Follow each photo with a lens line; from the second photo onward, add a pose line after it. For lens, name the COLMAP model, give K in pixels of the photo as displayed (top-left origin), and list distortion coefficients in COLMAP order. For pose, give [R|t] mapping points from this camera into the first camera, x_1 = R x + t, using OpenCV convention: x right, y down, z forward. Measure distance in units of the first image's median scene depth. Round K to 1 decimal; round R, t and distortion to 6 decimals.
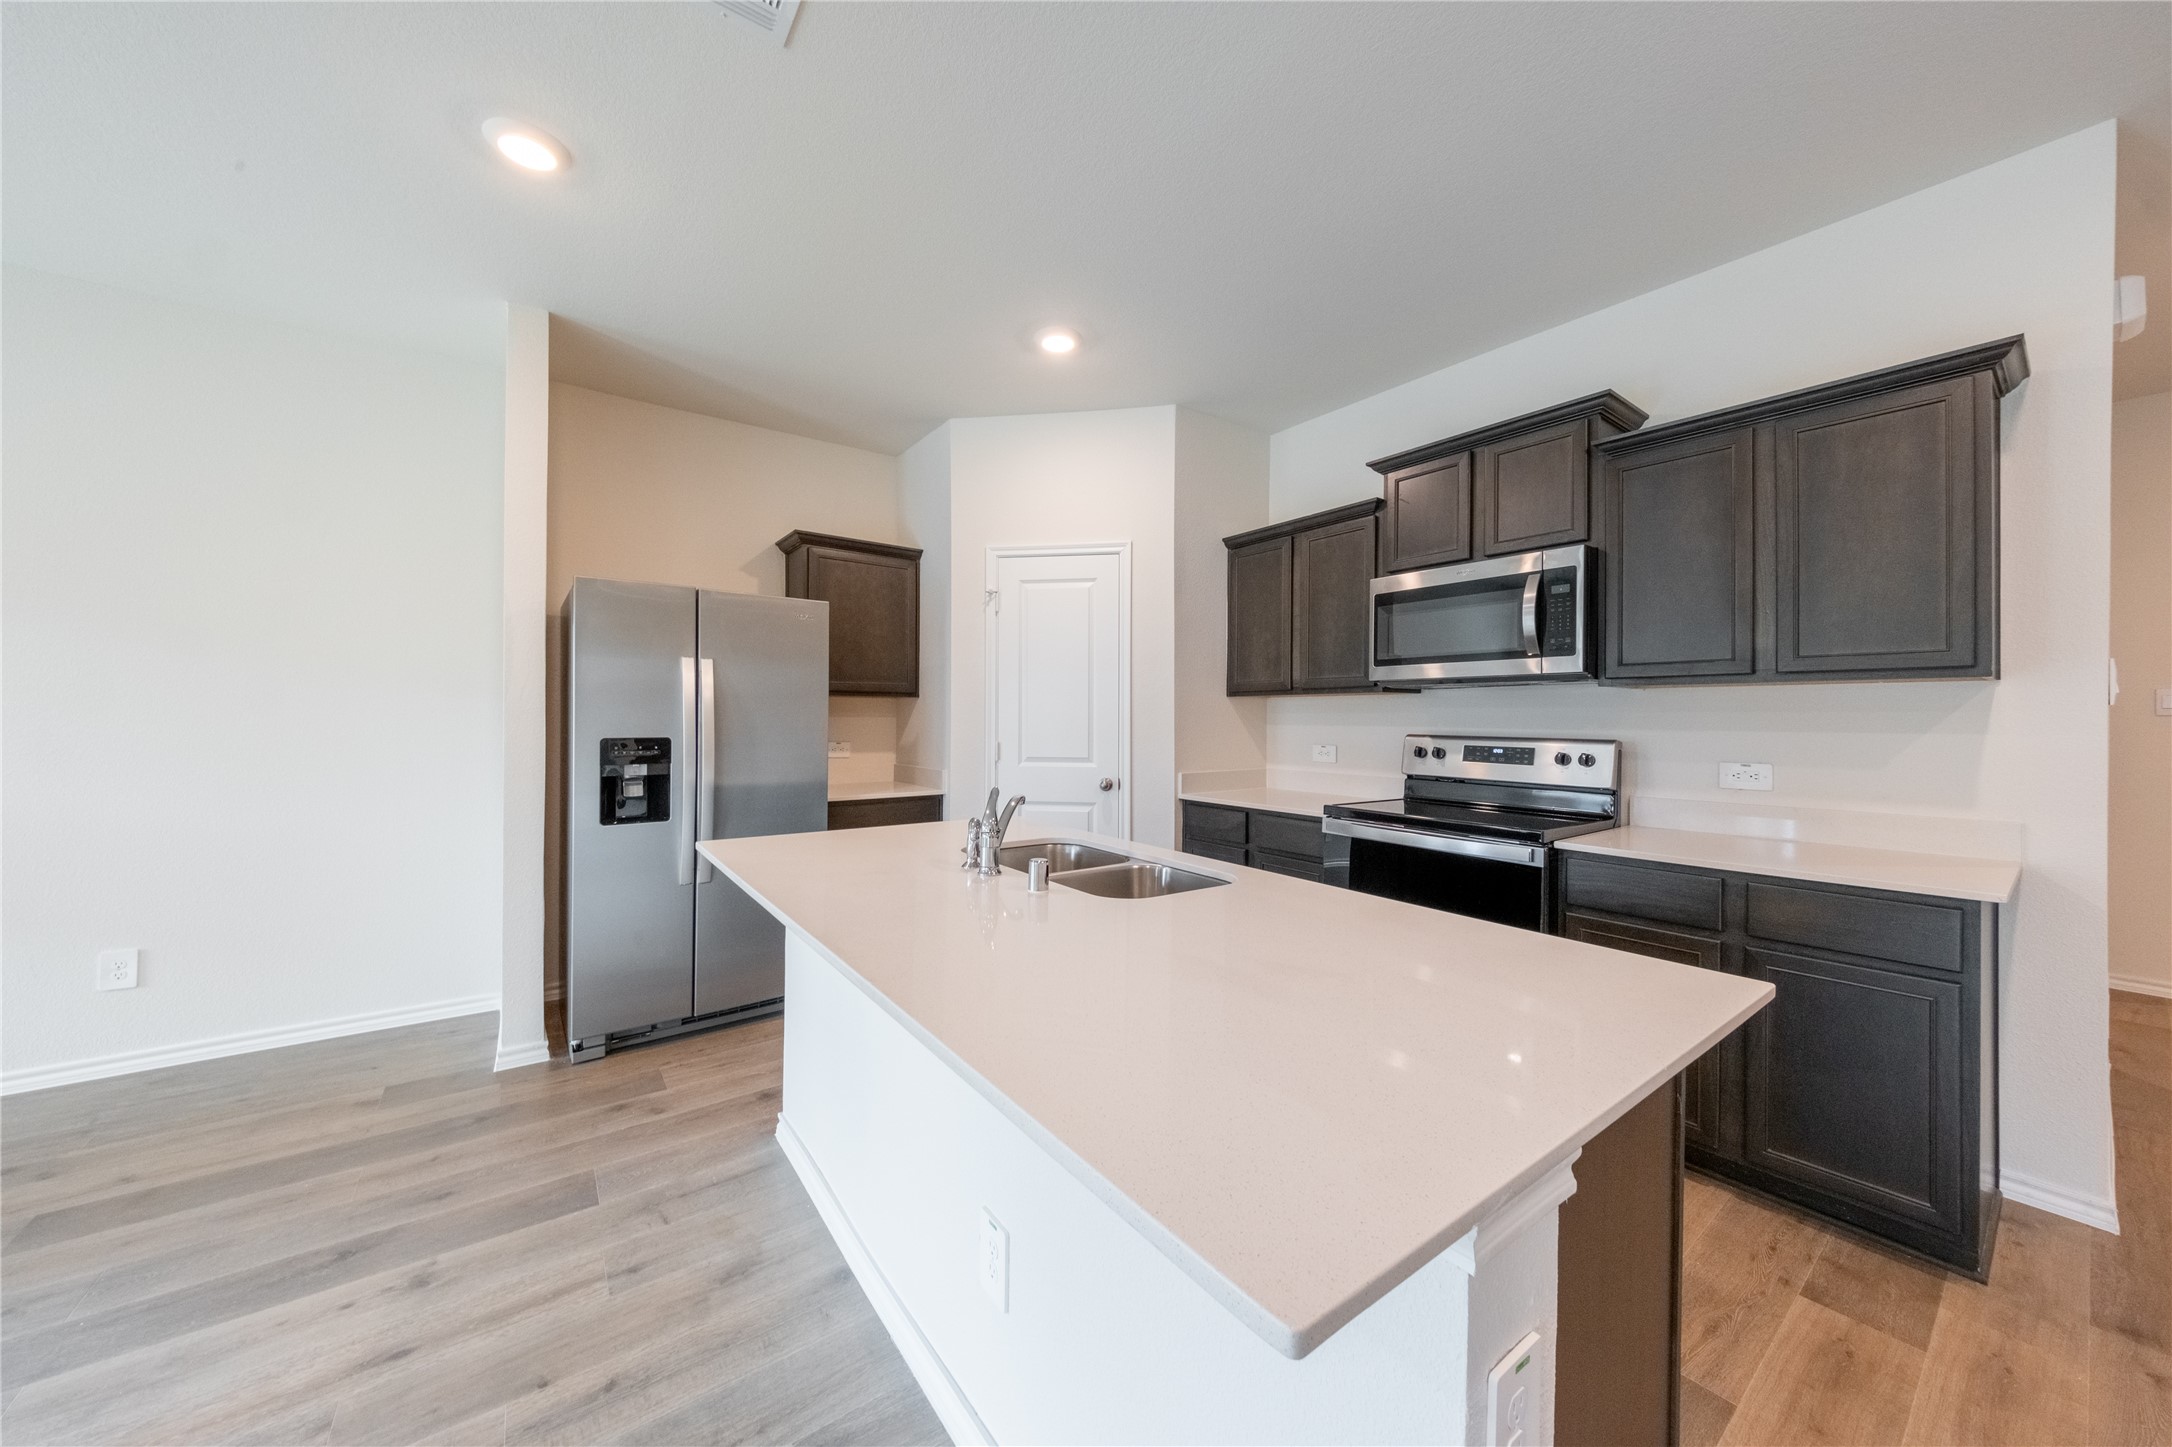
lens RADIAL K [[747.8, 0, 1085.2], [0, 747.8, 715.3], [0, 0, 1]] dist [-0.001058, -0.000526]
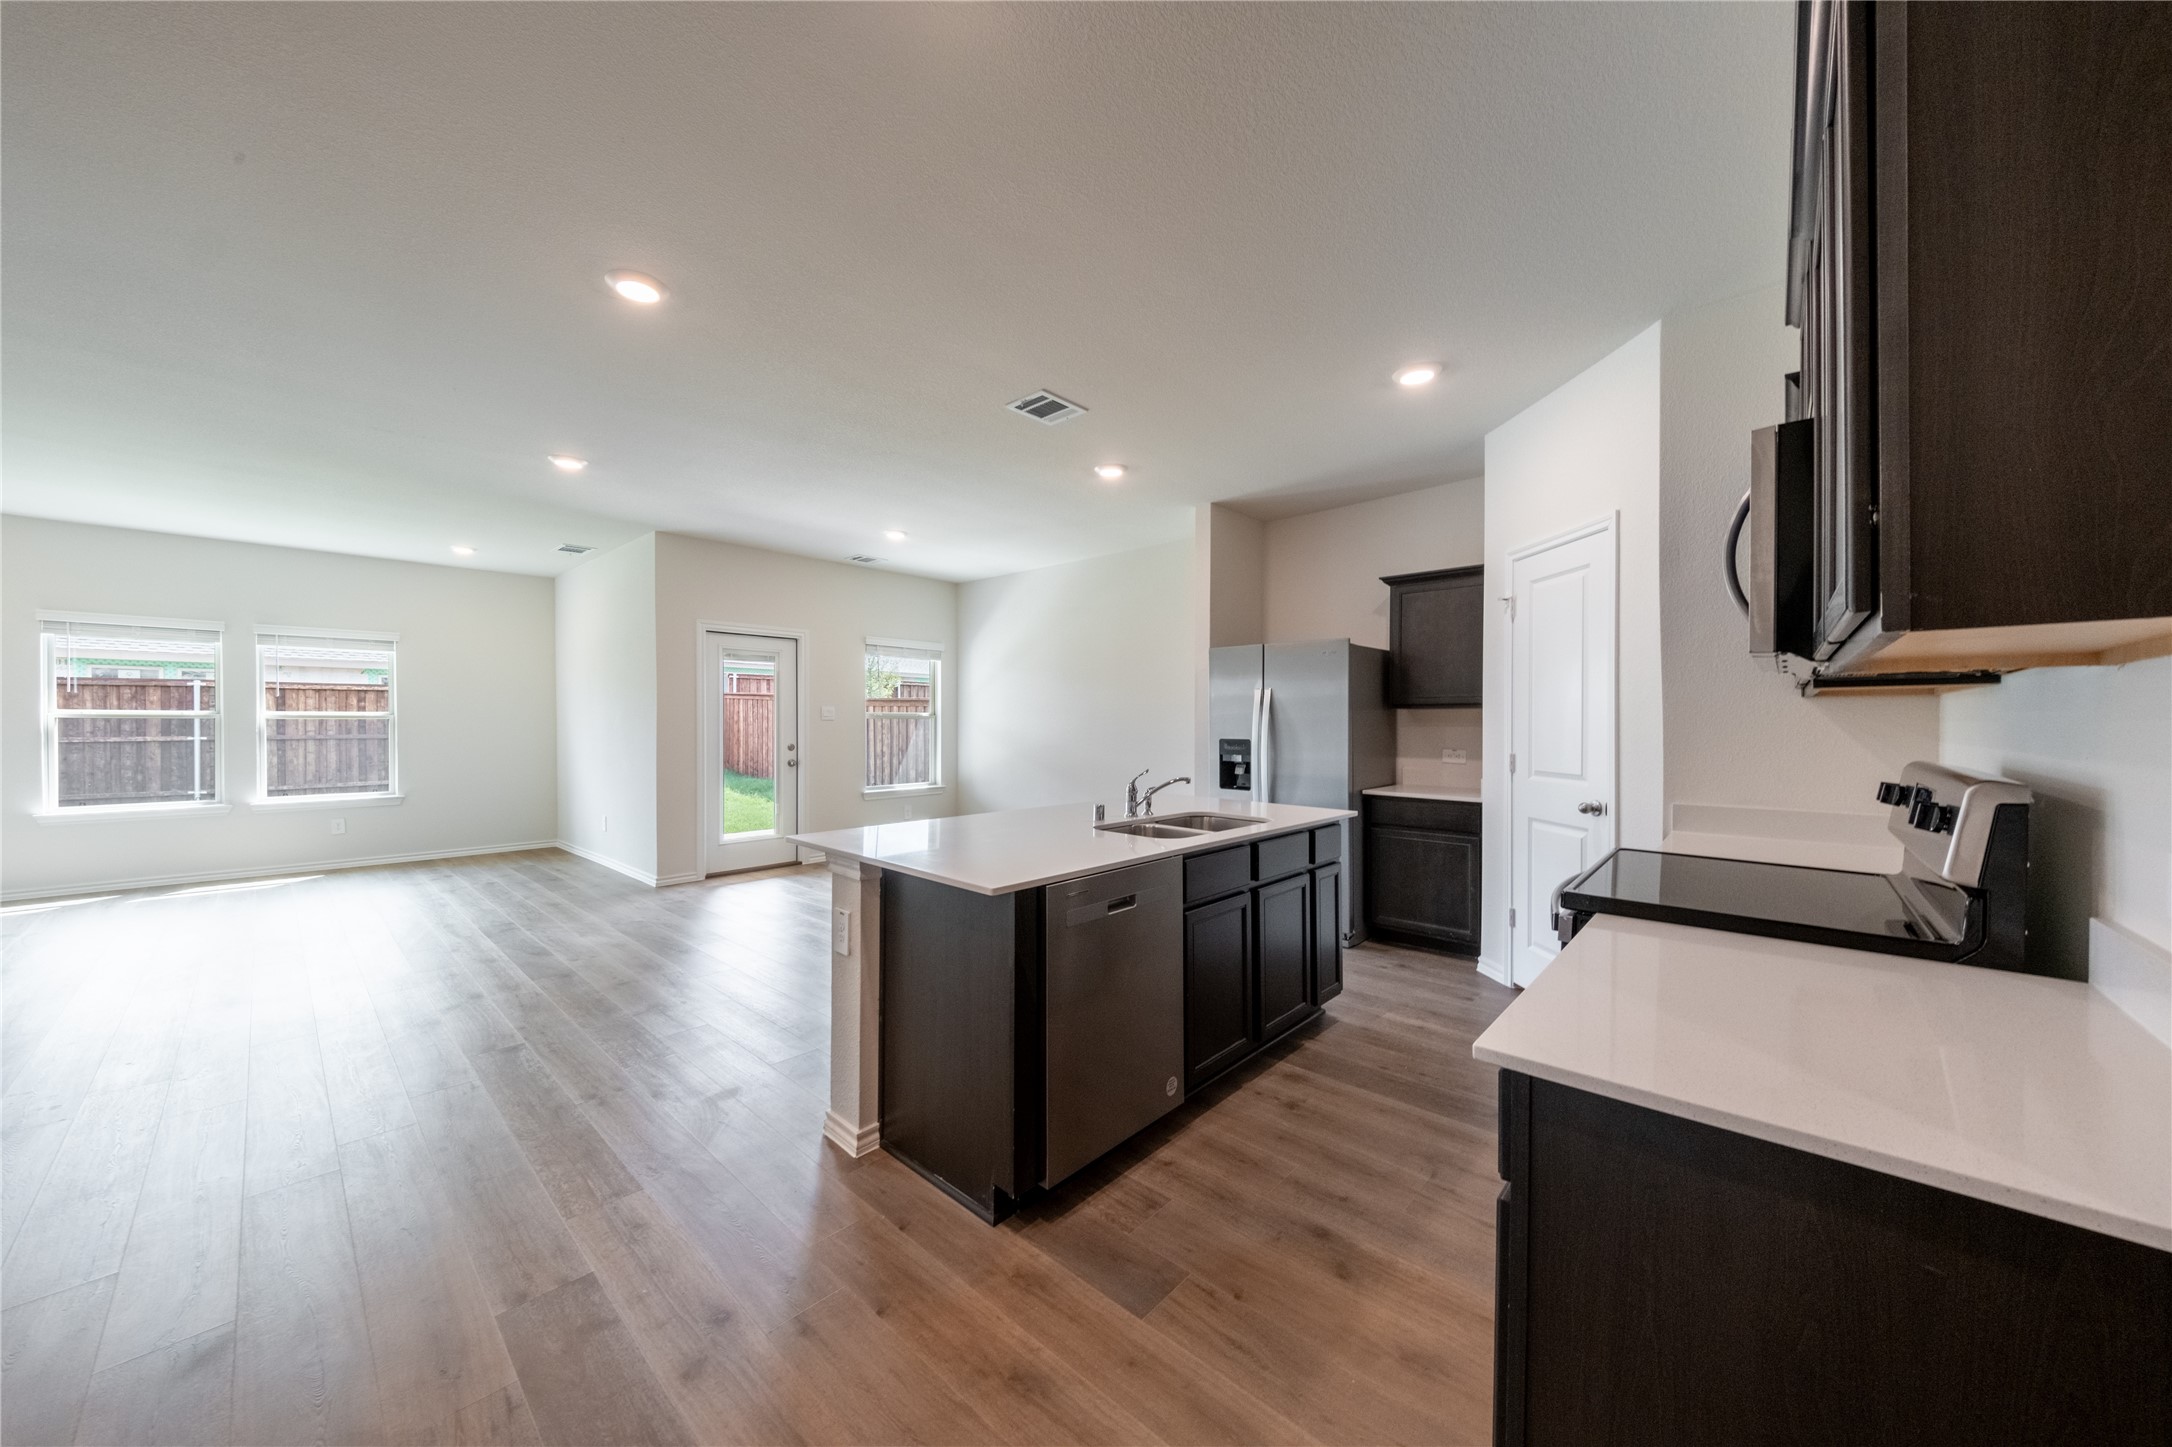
lens RADIAL K [[747.8, 0, 1086.1], [0, 747.8, 723.8], [0, 0, 1]] dist [-0.001058, -0.000526]
pose [[0.194204, 0.000465, -0.980961, 0.738622], [0.002303, 0.999997, 0.000930, -0.003576], [0.980958, -0.002440, 0.194203, 0.281638]]
